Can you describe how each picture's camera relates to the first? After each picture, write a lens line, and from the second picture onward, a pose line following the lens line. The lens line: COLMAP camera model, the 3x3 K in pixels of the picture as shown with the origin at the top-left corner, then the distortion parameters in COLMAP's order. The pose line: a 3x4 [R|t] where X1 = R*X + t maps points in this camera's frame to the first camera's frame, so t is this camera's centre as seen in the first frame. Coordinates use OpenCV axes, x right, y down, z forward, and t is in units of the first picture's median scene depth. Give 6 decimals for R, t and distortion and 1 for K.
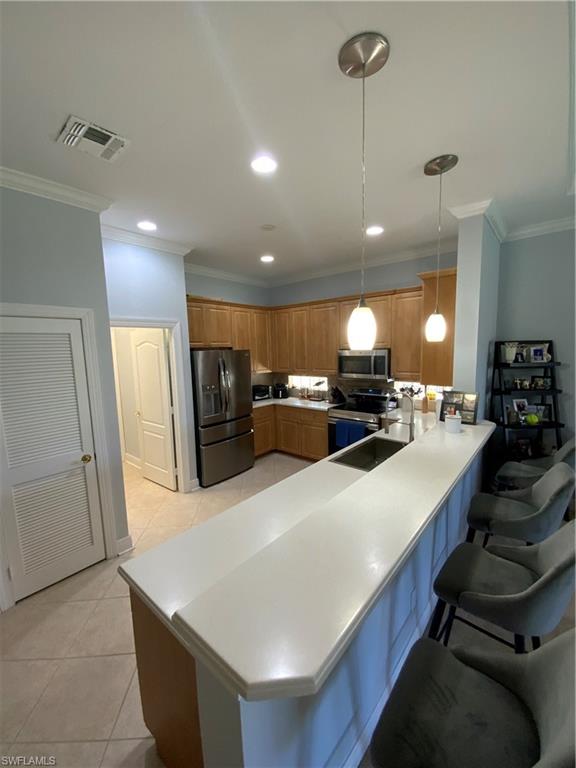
lens RADIAL K [[308.2, 0, 288.0], [0, 308.2, 384.0], [0, 0, 1]] dist [0.013249, -0.014002]
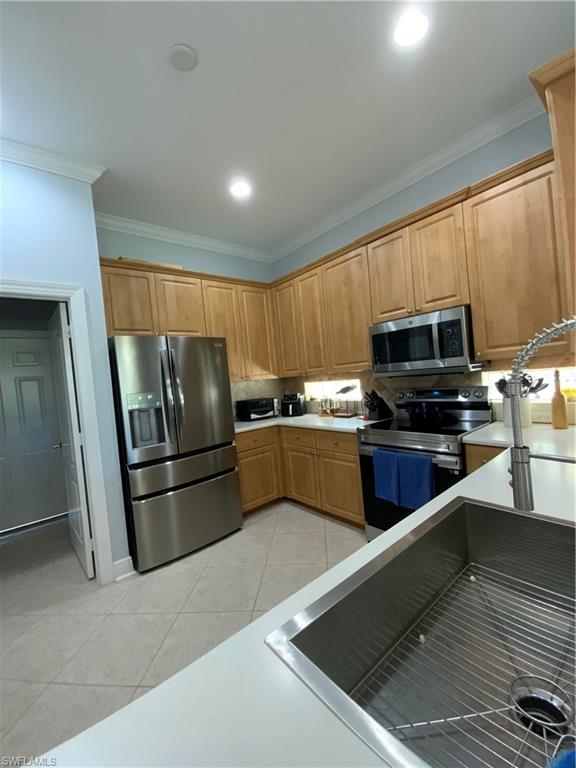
lens RADIAL K [[308.2, 0, 288.0], [0, 308.2, 384.0], [0, 0, 1]] dist [0.013249, -0.014002]
pose [[0.982326, -0.060200, -0.177233, 0.100698], [0.044184, 0.994688, -0.092966, 0.043138], [0.181888, 0.083492, 0.979768, 0.385456]]
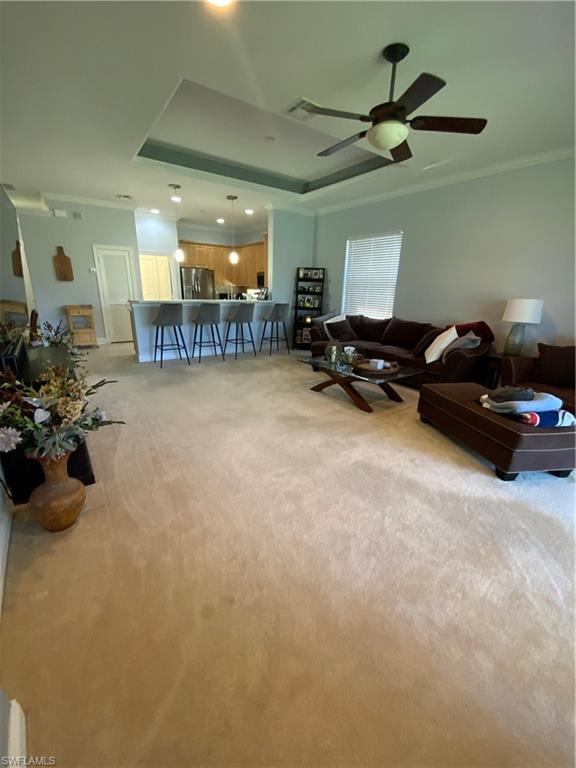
lens RADIAL K [[308.2, 0, 288.0], [0, 308.2, 384.0], [0, 0, 1]] dist [0.013249, -0.014002]
pose [[0.968923, 0.122280, -0.215027, 0.780746], [-0.079908, 0.977394, 0.195745, 0.162033], [0.234102, -0.172480, 0.956790, -0.827430]]
